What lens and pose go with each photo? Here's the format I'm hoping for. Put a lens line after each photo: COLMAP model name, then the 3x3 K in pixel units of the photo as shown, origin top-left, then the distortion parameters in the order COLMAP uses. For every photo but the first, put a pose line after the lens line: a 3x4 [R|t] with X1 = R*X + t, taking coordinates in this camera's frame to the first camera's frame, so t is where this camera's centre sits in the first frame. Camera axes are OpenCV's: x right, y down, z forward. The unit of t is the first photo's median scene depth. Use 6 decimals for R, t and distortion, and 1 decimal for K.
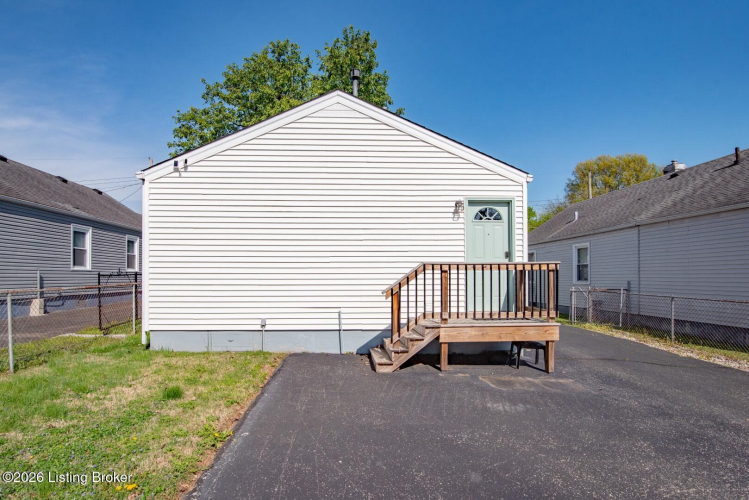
lens RADIAL K [[378.7, 0, 373.3], [0, 378.7, 275.2], [0, 0, 1]] dist [-0.010247, -0.000652]
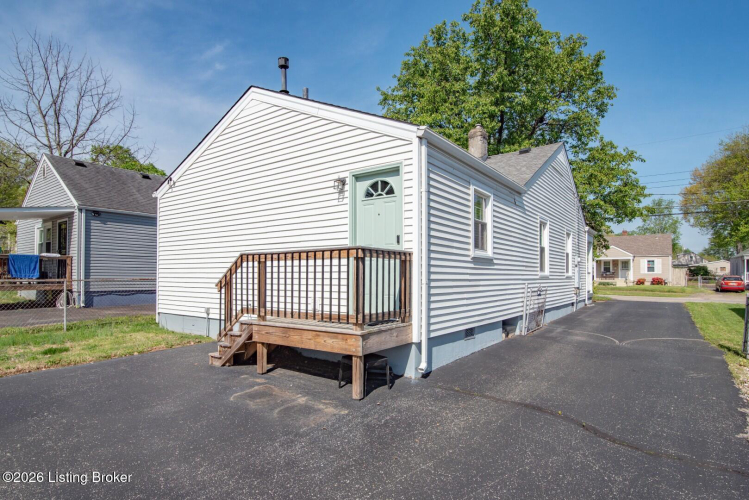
lens RADIAL K [[408.2, 0, 374.3], [0, 408.2, 273.5], [0, 0, 1]] dist [-0.016304, -0.000174]
pose [[0.782149, -0.001342, -0.623090, 0.962529], [-0.000684, 0.999995, -0.003013, 0.018322], [0.623091, 0.002783, 0.782145, 0.401531]]
